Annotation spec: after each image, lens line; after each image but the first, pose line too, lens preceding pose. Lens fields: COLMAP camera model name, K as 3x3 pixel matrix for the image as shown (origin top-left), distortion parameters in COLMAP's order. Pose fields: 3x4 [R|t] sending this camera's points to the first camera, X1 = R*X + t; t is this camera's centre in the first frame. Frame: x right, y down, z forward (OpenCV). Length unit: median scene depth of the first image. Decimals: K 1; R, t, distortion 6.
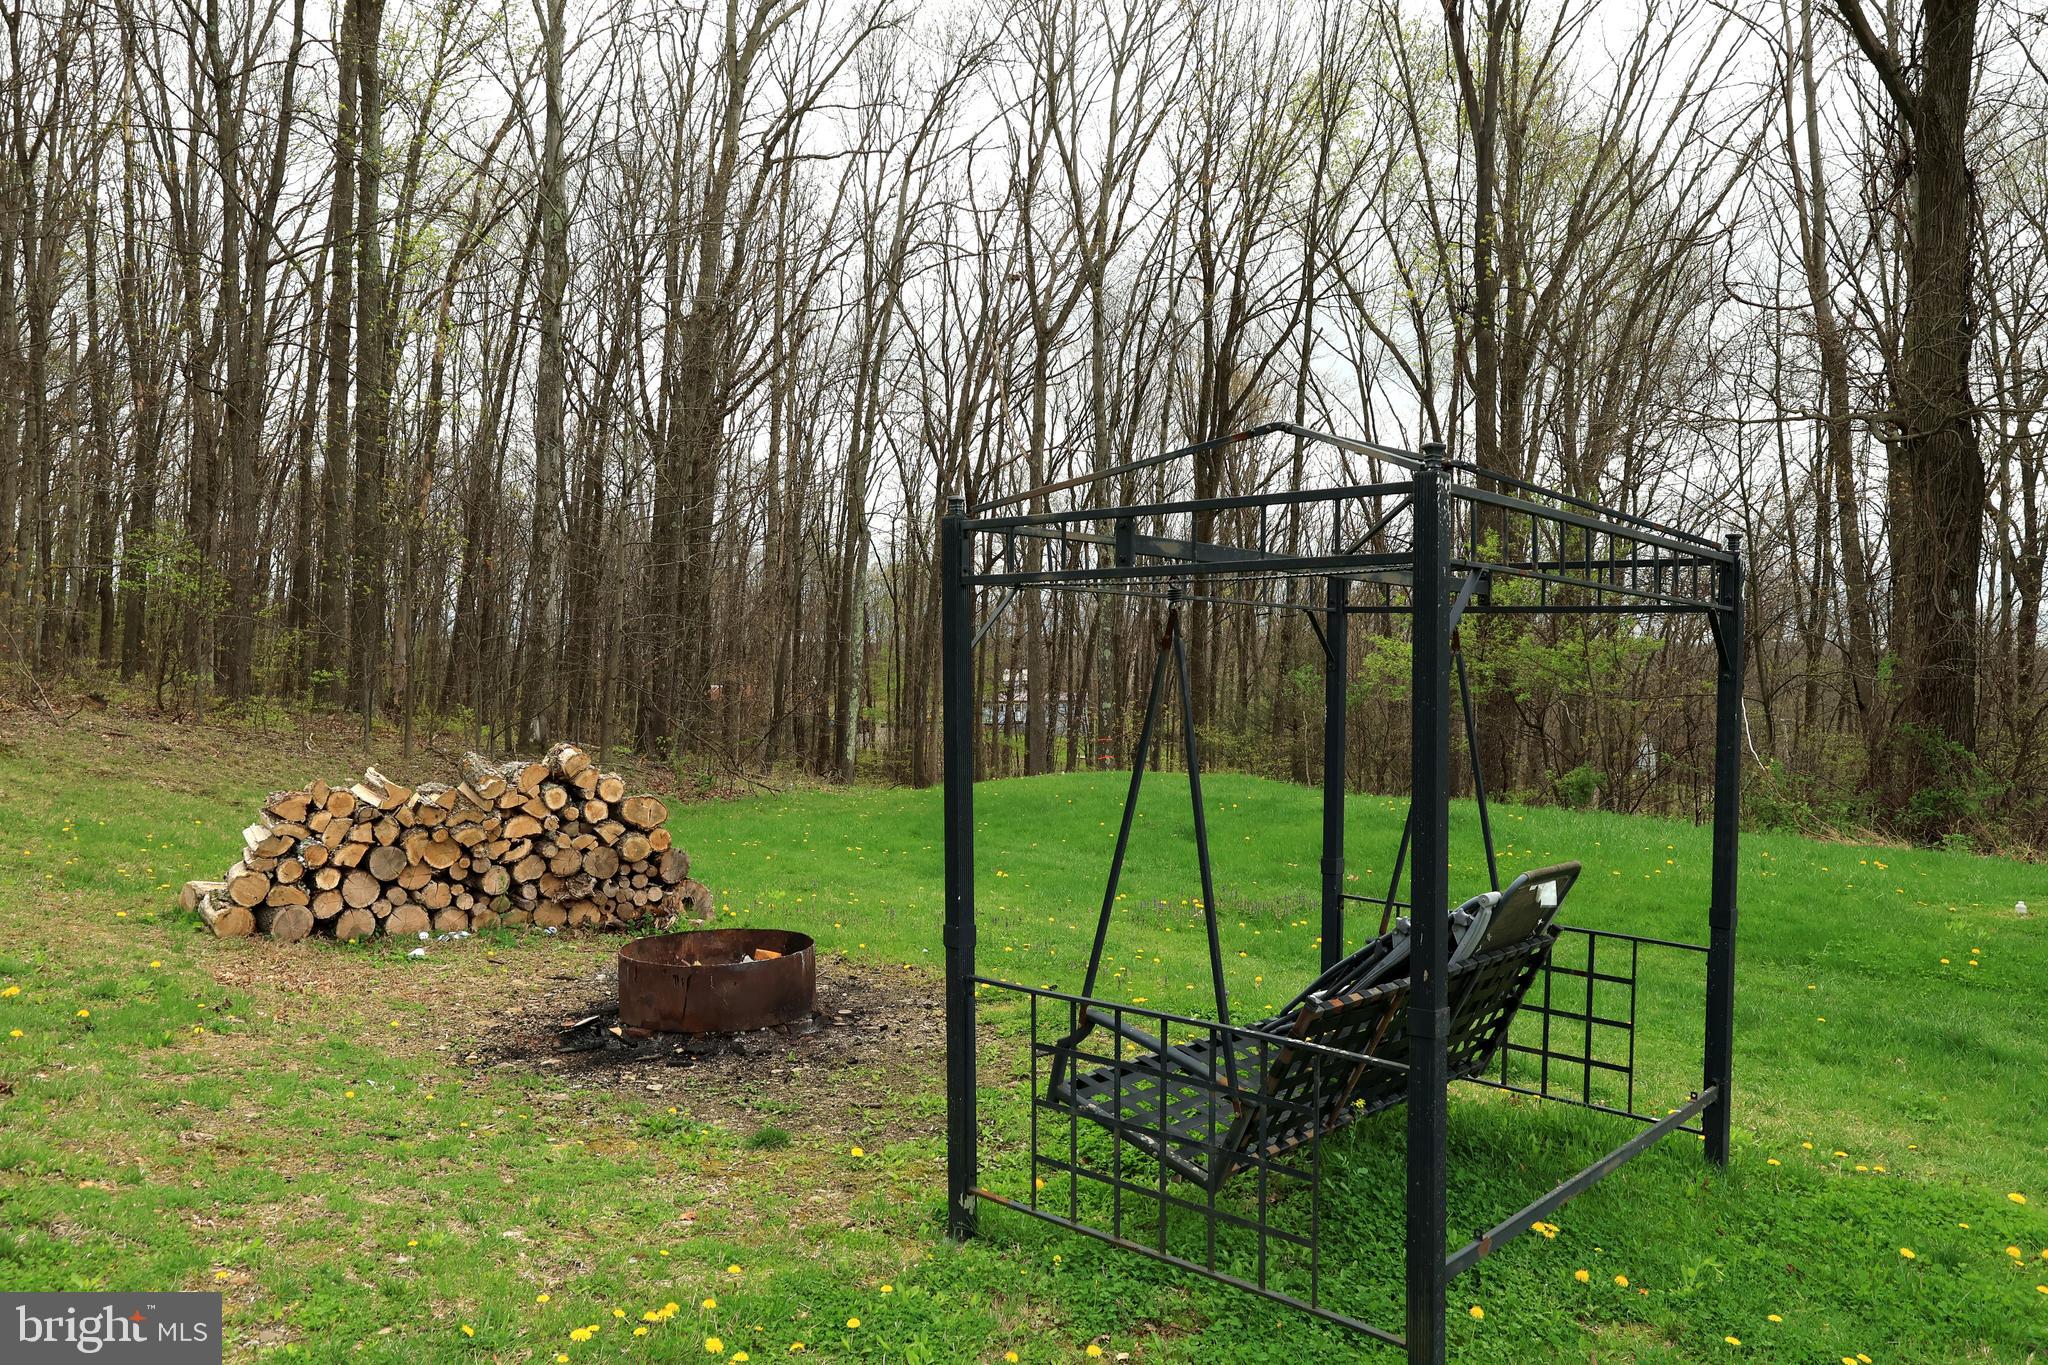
lens RADIAL K [[1544.1, 0, 1022.8], [0, 1544.1, 671.2], [0, 0, 1]] dist [-0.007755, -0.000592]
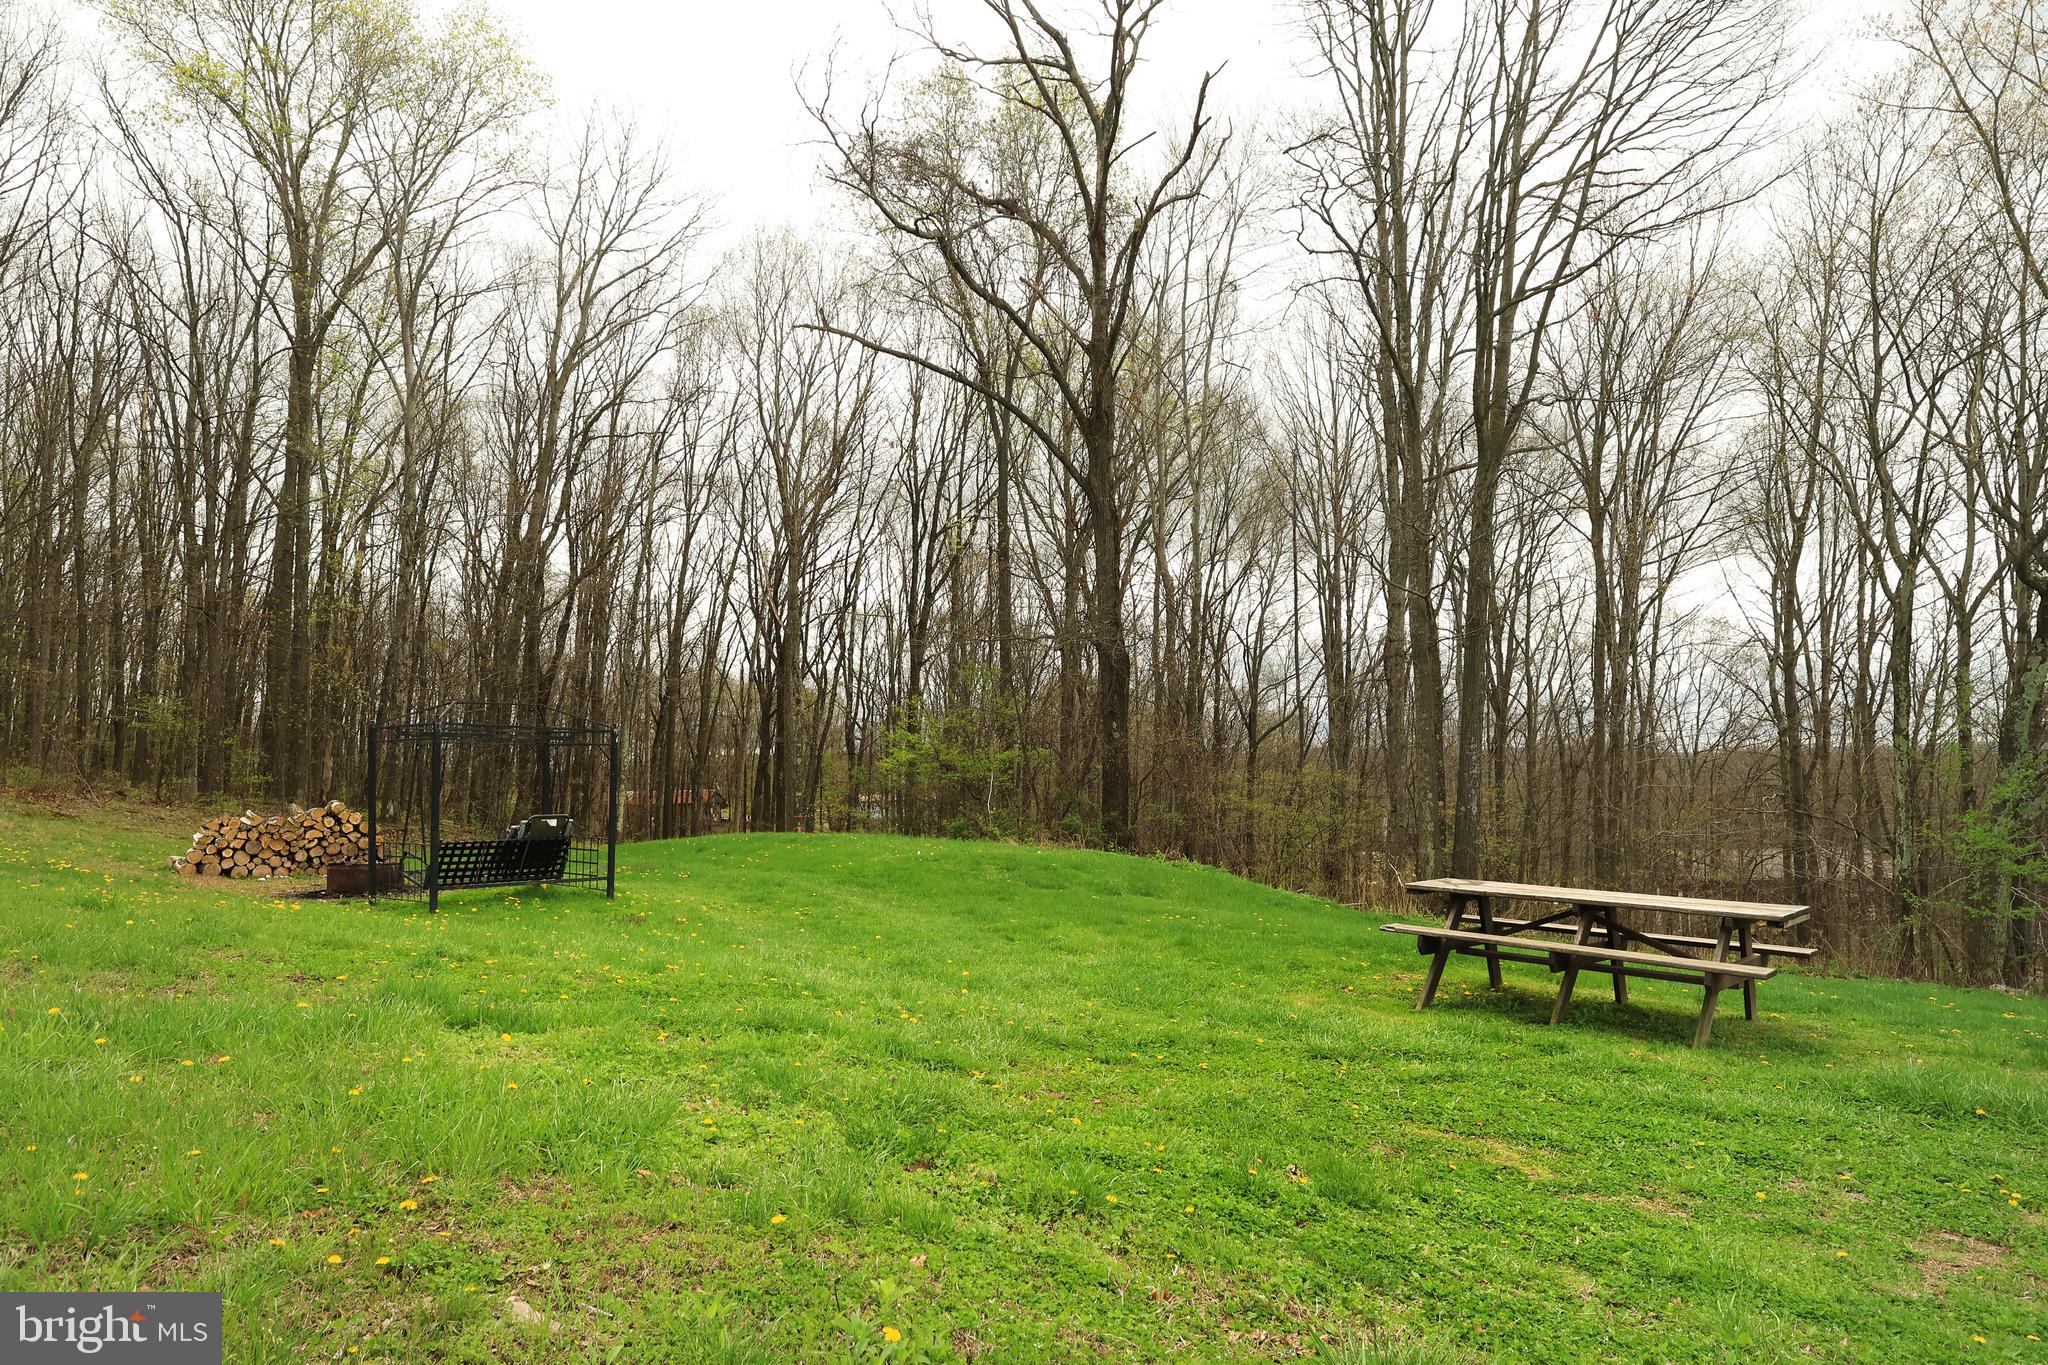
lens RADIAL K [[1337.5, 0, 1024.8], [0, 1337.5, 701.6], [0, 0, 1]] dist [0.002989, 0.000518]
pose [[0.997896, -0.011807, 0.063750, 0.670856], [0.015158, 0.998514, -0.052343, 0.019453], [-0.063037, 0.053199, 0.996592, -1.202817]]
